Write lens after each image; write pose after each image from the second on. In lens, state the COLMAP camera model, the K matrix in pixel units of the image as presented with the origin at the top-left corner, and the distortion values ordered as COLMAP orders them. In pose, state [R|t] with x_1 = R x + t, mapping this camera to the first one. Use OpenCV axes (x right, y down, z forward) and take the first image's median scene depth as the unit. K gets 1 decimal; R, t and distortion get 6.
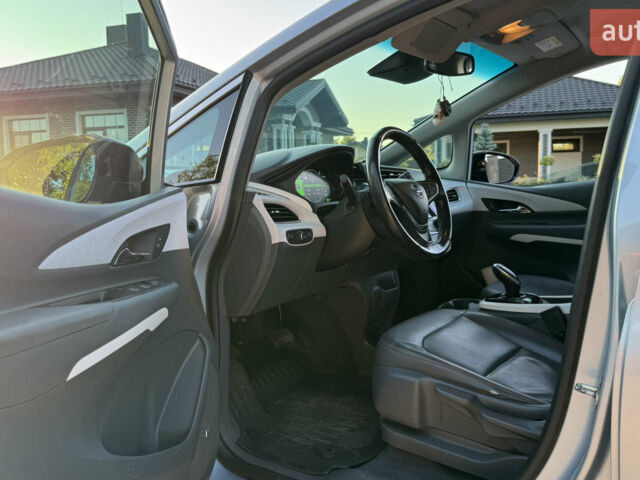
lens RADIAL K [[593.2, 0, 320.0], [0, 593.2, 240.0], [0, 0, 1]] dist [0.147641, -0.295356]
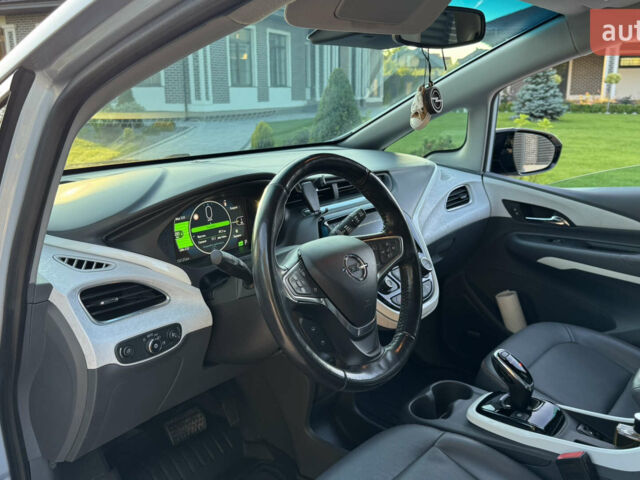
lens RADIAL K [[593.2, 0, 320.0], [0, 593.2, 240.0], [0, 0, 1]] dist [0.147641, -0.295356]
pose [[0.996688, 0.034098, -0.073829, 0.110178], [-0.023386, 0.989680, 0.141375, -0.123492], [0.077887, -0.139180, 0.987199, 0.272913]]
